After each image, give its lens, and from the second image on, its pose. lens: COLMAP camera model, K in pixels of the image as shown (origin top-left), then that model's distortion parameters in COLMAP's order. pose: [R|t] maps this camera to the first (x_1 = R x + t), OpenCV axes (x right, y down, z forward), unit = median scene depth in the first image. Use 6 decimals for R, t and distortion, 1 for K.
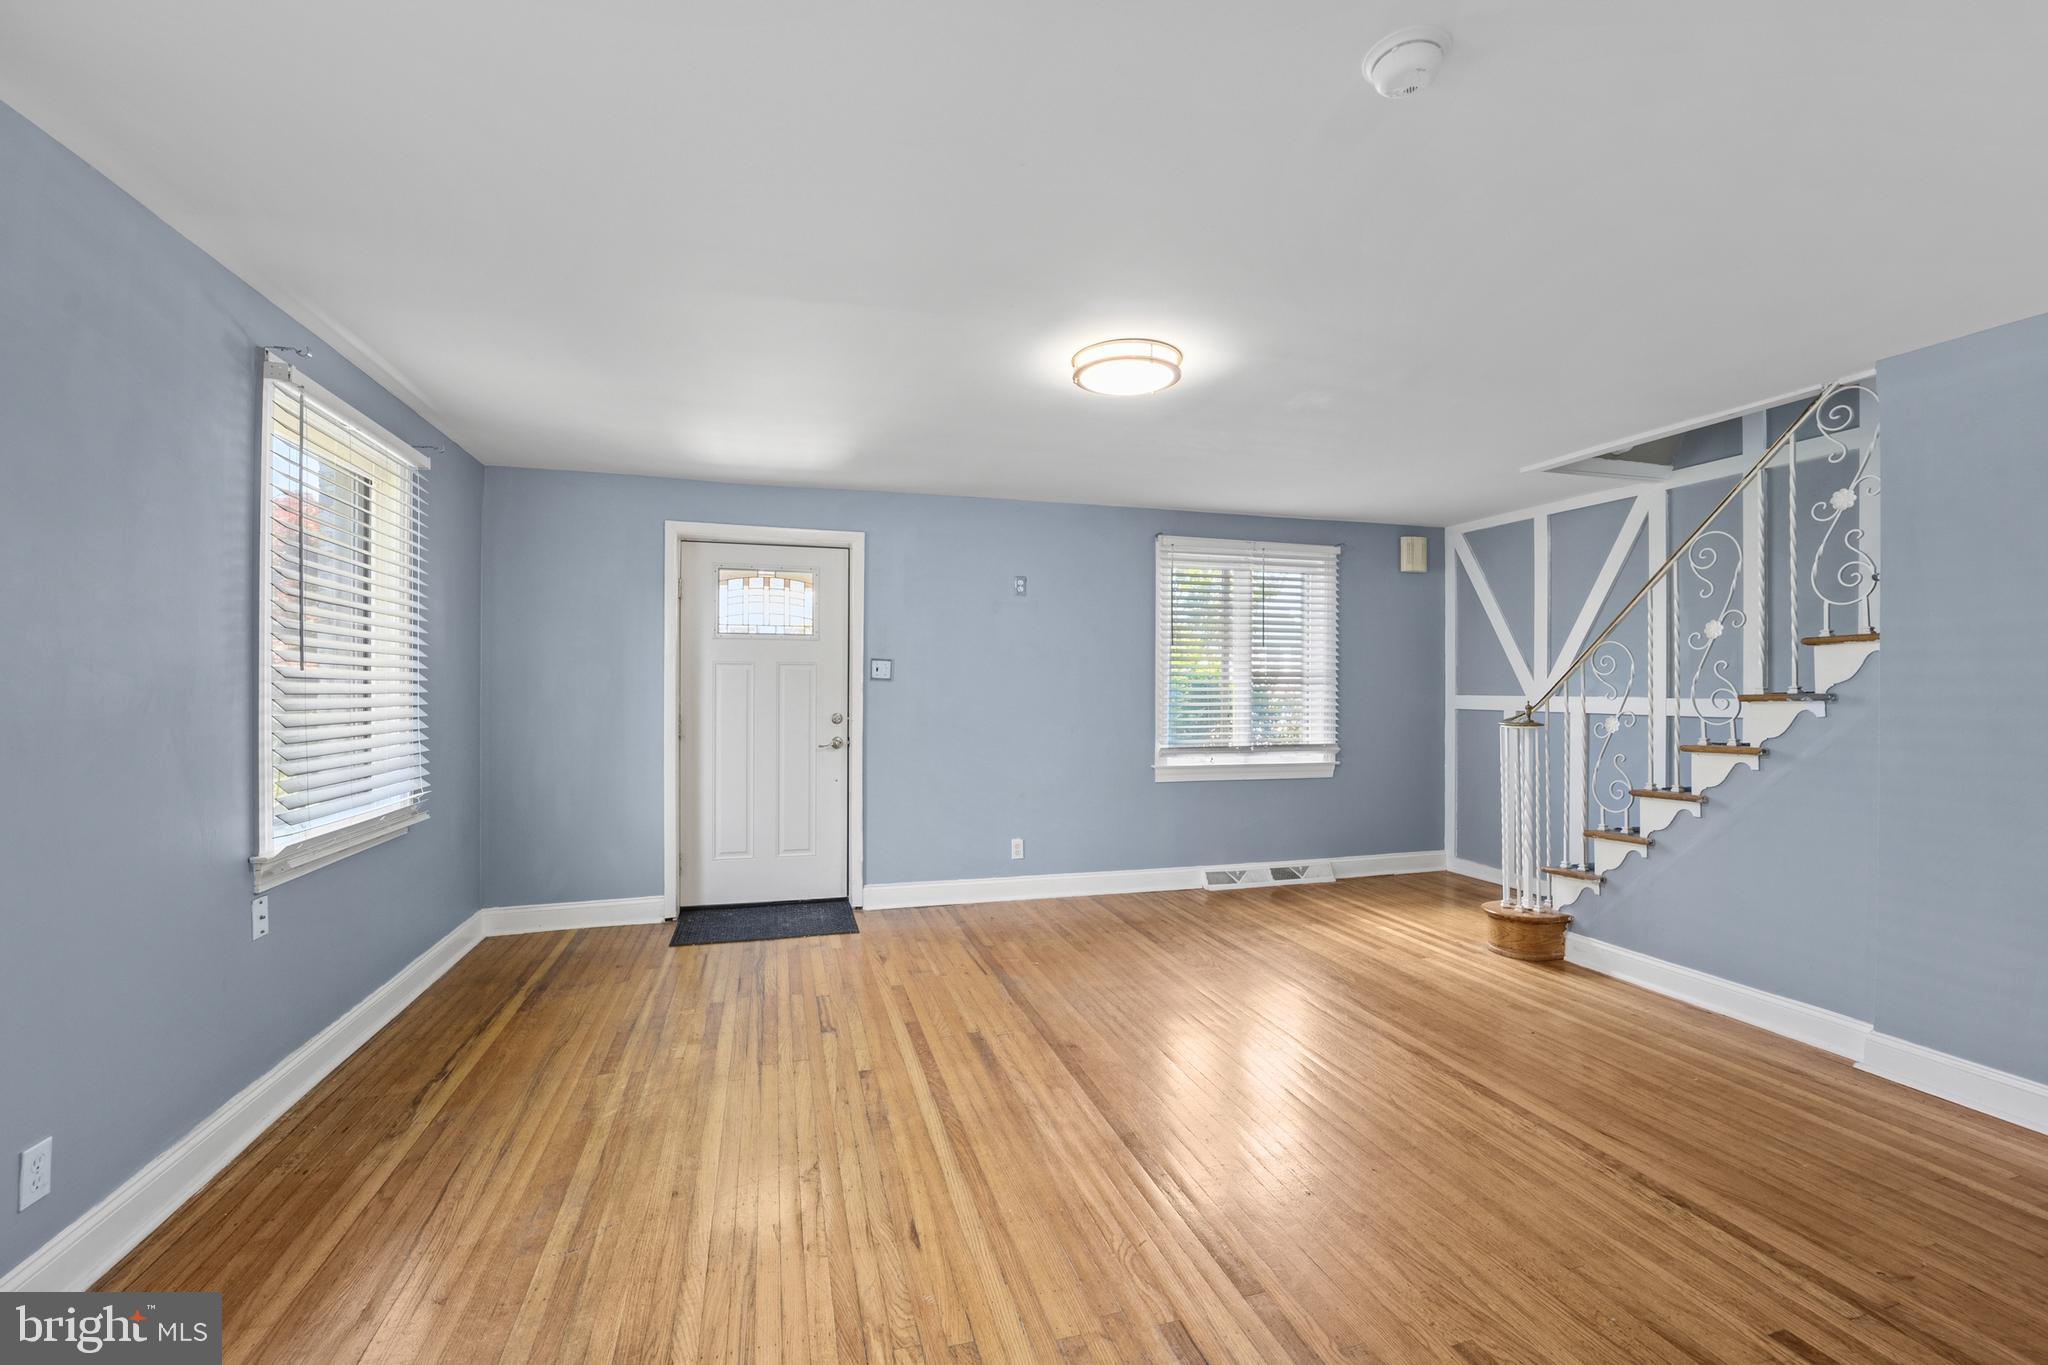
lens RADIAL K [[842.1, 0, 1024.7], [0, 842.1, 688.5], [0, 0, 1]] dist [-0.018983, -0.000210]
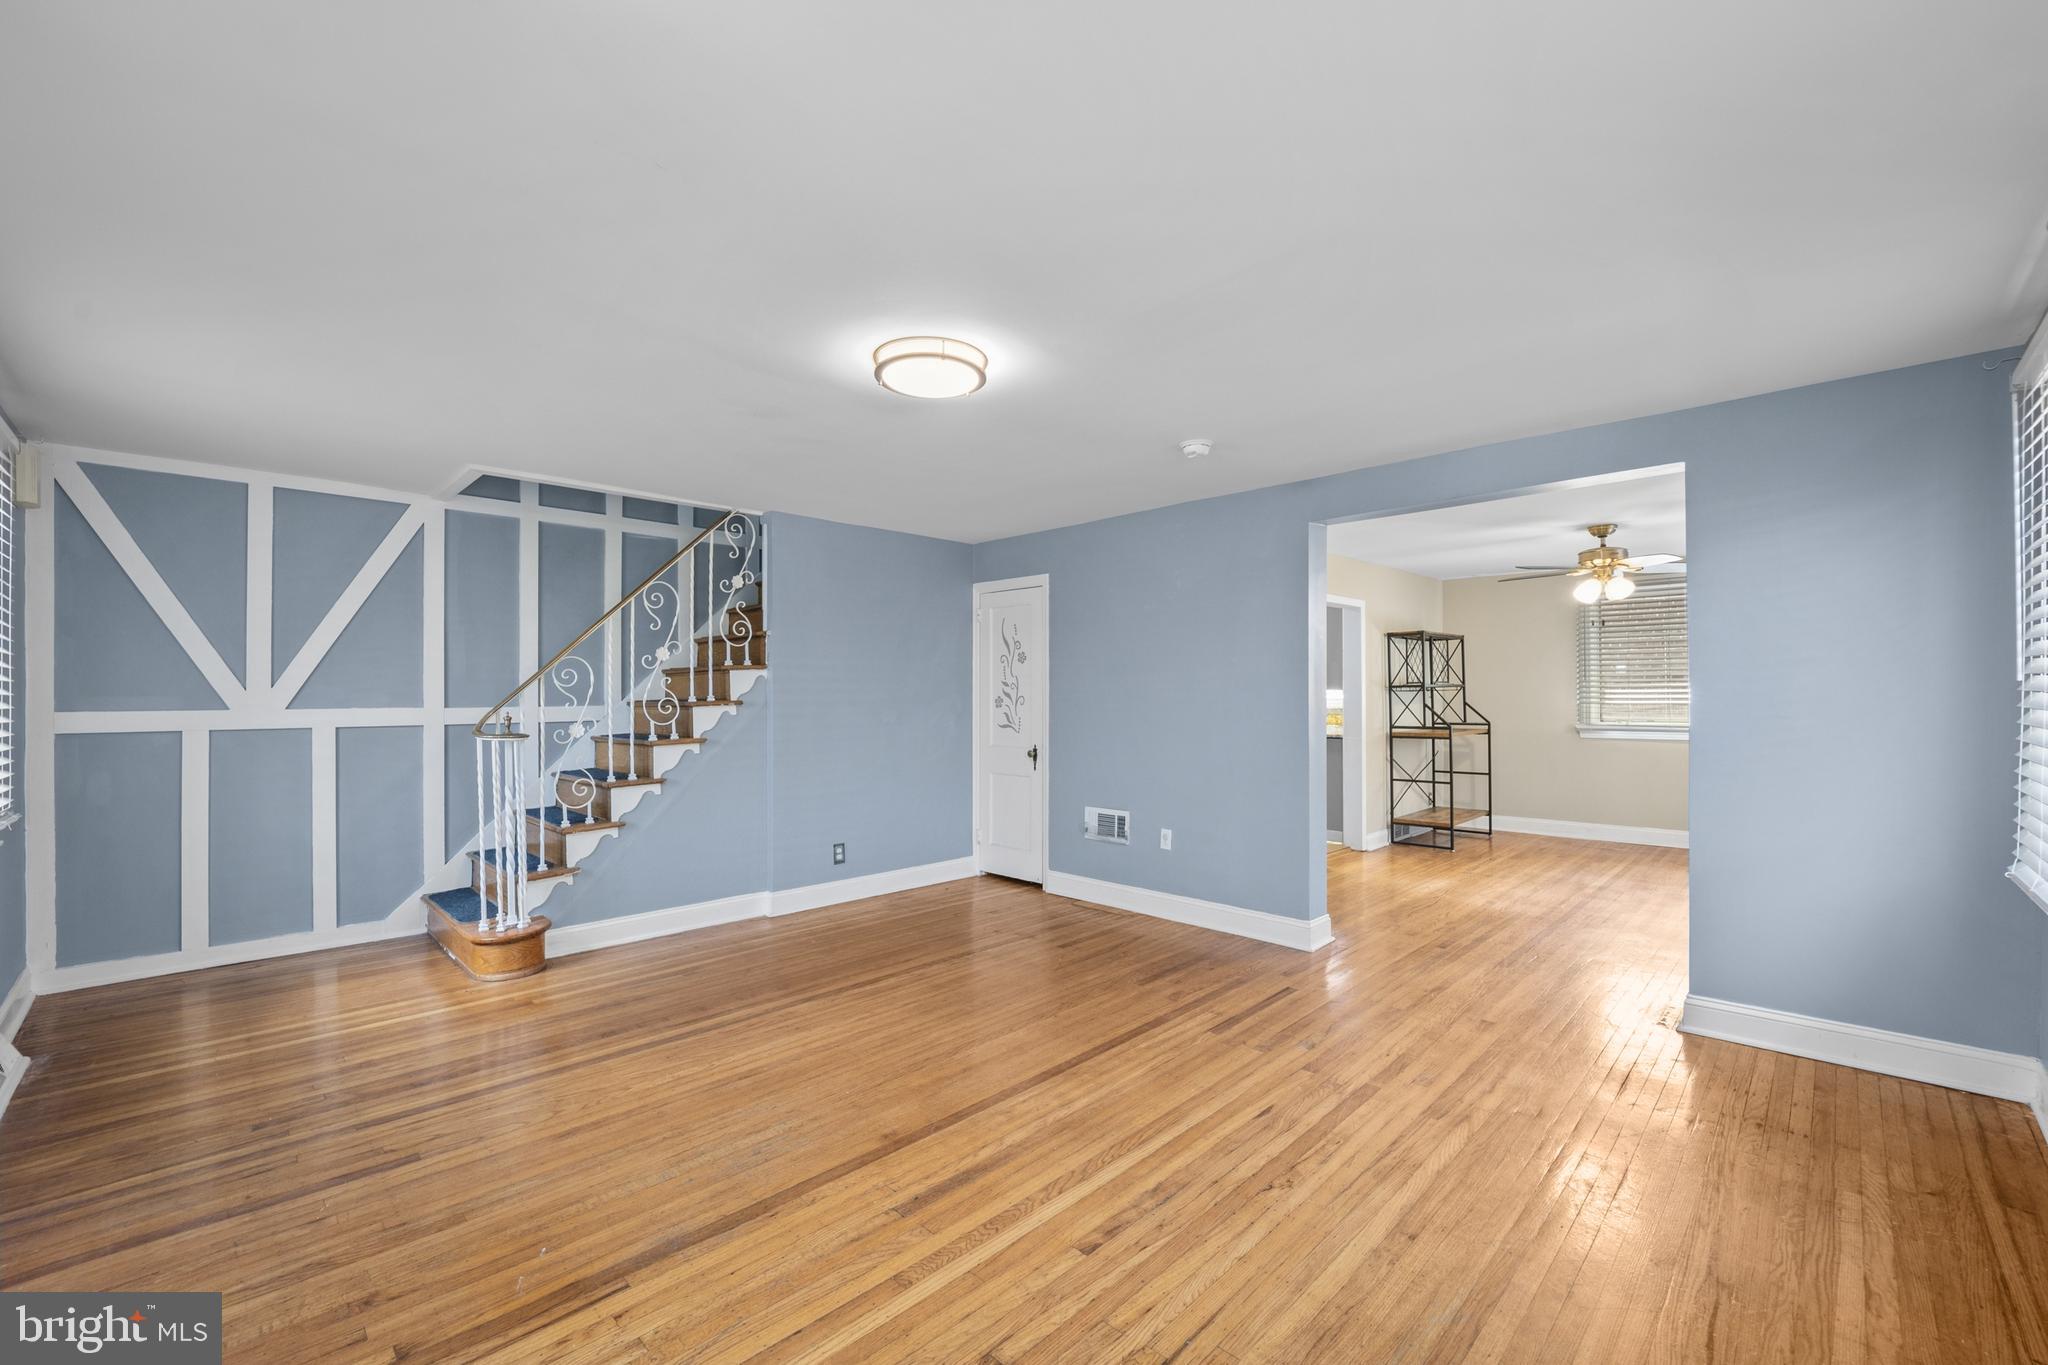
lens RADIAL K [[842.1, 0, 1012.1], [0, 842.1, 688.1], [0, 0, 1]] dist [-0.018983, -0.000210]
pose [[-0.468460, 0.006661, 0.883460, -0.710152], [0.005547, 0.999974, -0.004597, -0.006852], [-0.883467, 0.002747, -0.468485, 1.253394]]
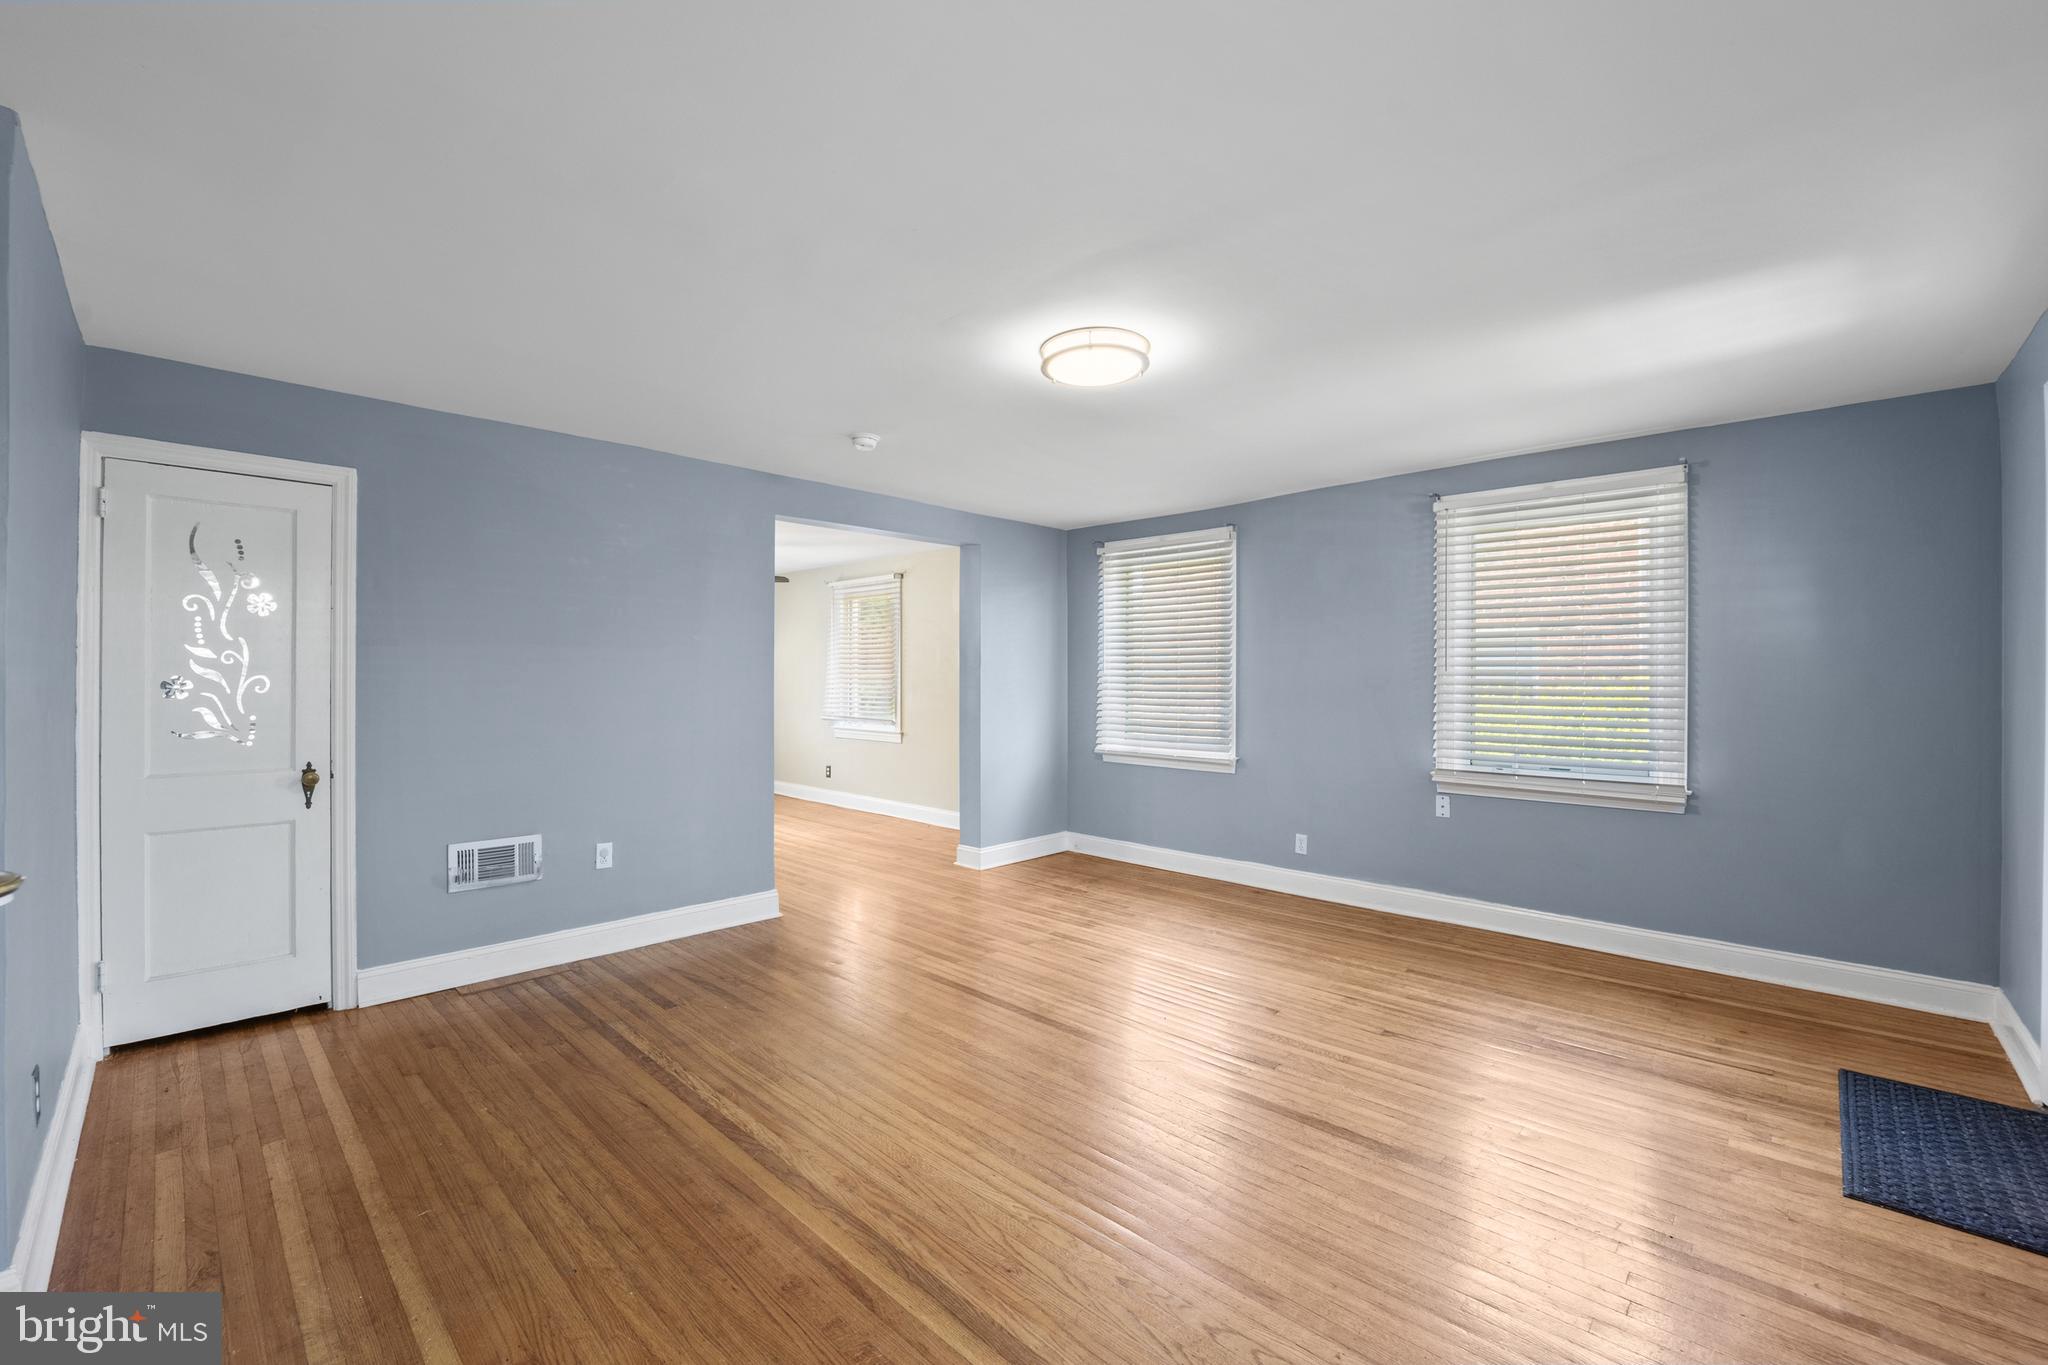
lens RADIAL K [[842.1, 0, 1016.4], [0, 842.1, 677.2], [0, 0, 1]] dist [-0.018983, -0.000210]
pose [[-0.870037, -0.006288, -0.492947, 0.633710], [-0.006909, 0.999976, -0.000563, -0.002274], [0.492939, 0.002916, -0.870059, 1.666826]]
